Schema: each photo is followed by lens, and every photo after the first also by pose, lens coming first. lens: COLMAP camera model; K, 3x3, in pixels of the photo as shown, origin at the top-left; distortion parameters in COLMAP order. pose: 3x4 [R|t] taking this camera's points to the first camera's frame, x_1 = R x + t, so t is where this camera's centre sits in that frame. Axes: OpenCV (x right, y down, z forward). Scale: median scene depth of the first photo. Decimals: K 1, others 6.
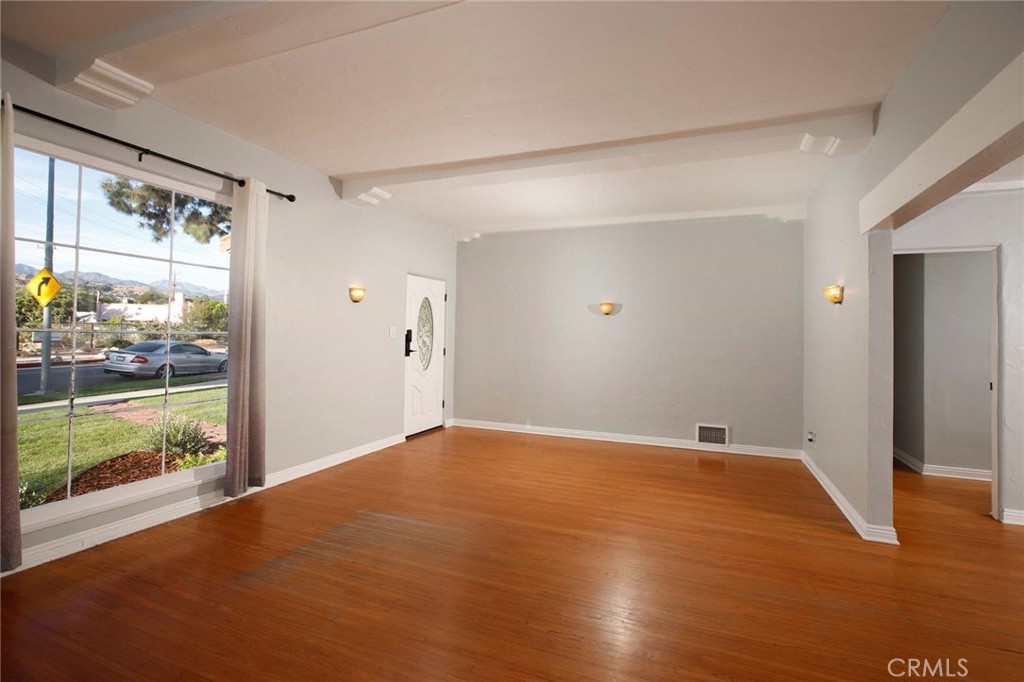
lens RADIAL K [[467.1, 0, 532.1], [0, 467.1, 313.6], [0, 0, 1]] dist [-0.022952, 0.008314]
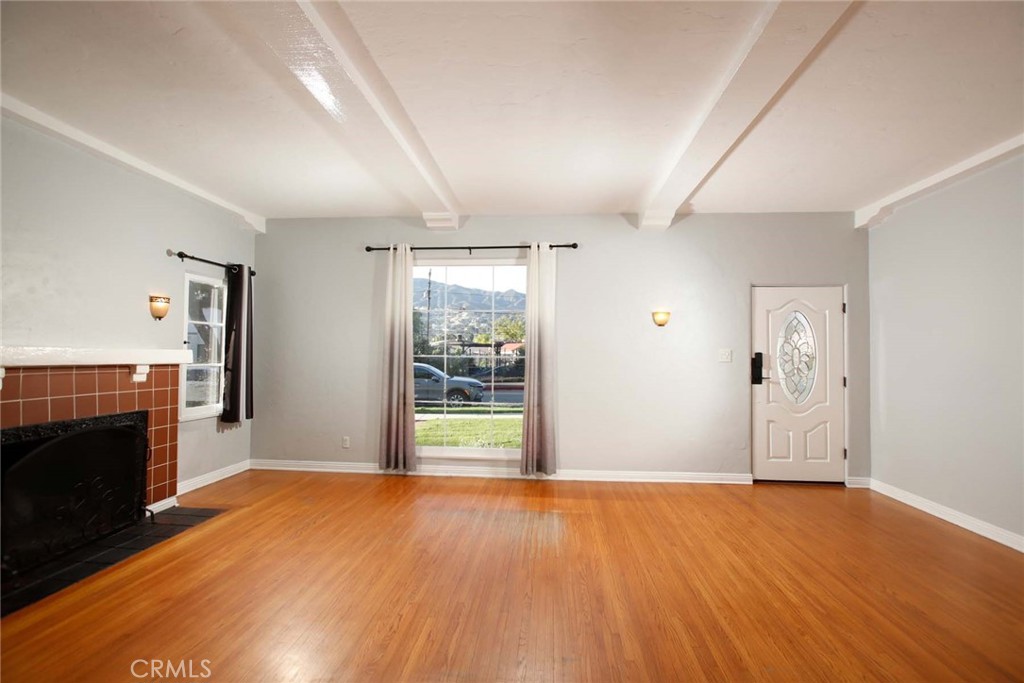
lens RADIAL K [[479.9, 0, 512.0], [0, 479.9, 341.5], [0, 0, 1]] dist [-0.024874, 0.015342]
pose [[0.276255, -0.048145, -0.959878, 0.589078], [0.041366, 0.998415, -0.038172, 0.039488], [0.960194, -0.029161, 0.277809, 0.458233]]
